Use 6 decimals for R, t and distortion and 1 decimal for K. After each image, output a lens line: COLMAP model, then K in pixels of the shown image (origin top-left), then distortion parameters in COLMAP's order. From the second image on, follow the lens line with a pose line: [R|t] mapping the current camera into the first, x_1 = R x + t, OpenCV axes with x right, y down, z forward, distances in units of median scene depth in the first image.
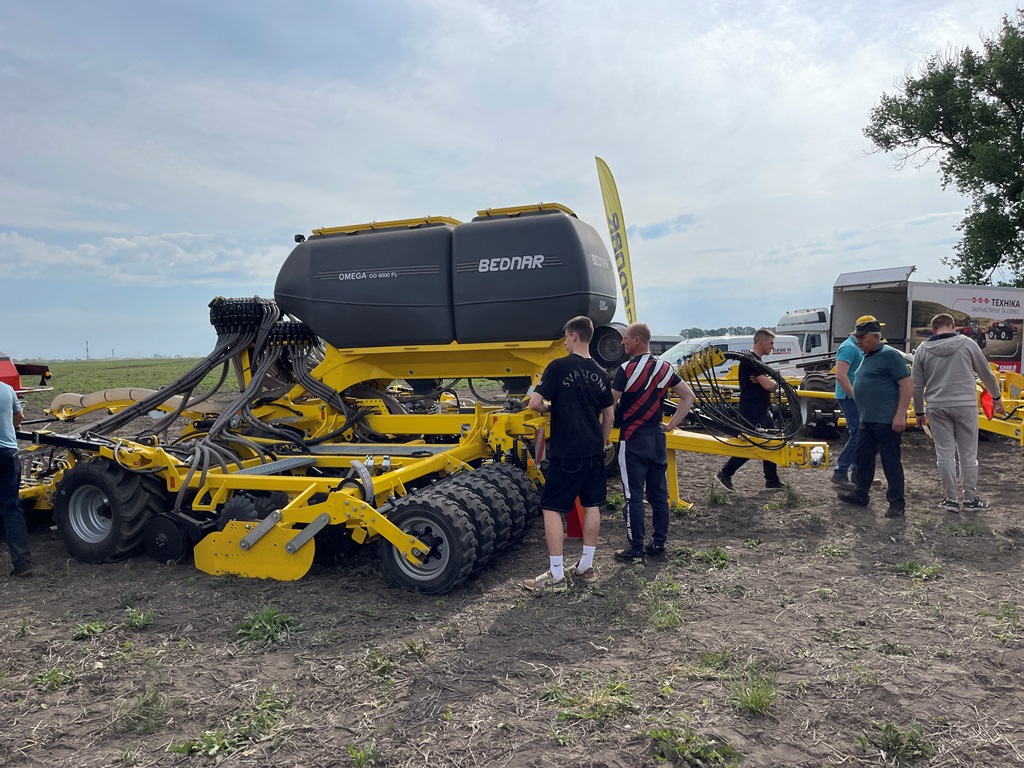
lens RADIAL K [[751.6, 0, 516.5], [0, 751.6, 389.5], [0, 0, 1]] dist [0.050805, -0.060442]
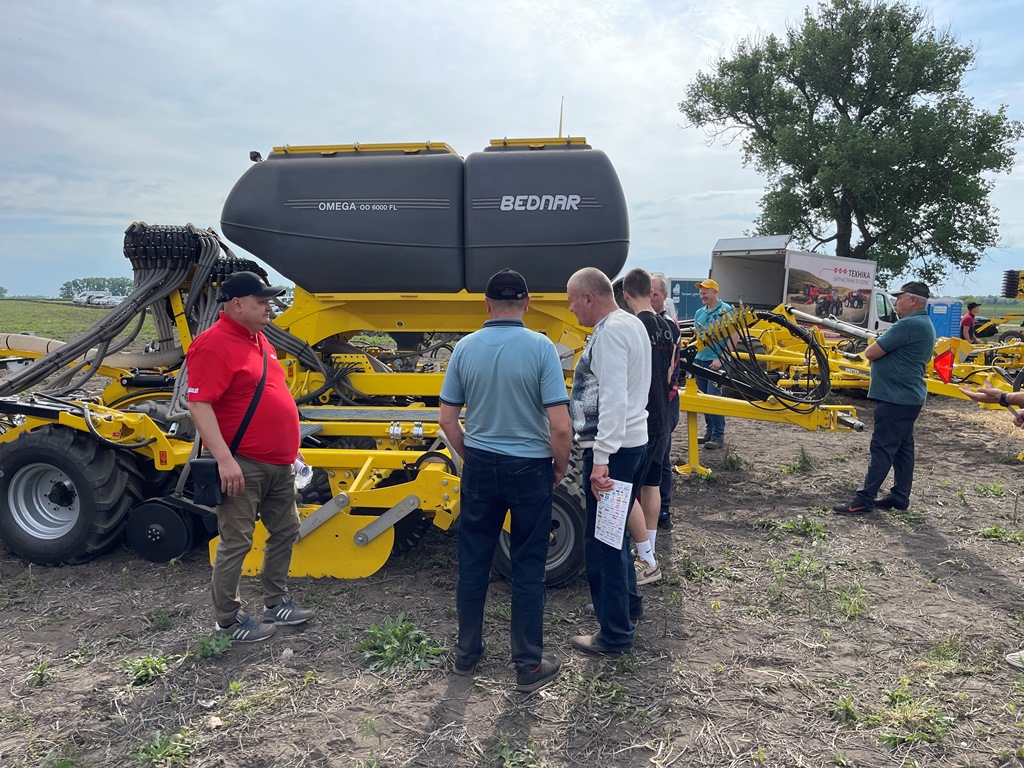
lens RADIAL K [[751.6, 0, 508.2], [0, 751.6, 391.2], [0, 0, 1]] dist [0.050805, -0.060442]
pose [[0.969916, 0.004967, 0.243390, -0.237400], [-0.019501, 0.998164, 0.057342, 0.002283], [-0.242658, -0.060364, 0.968232, 0.132983]]
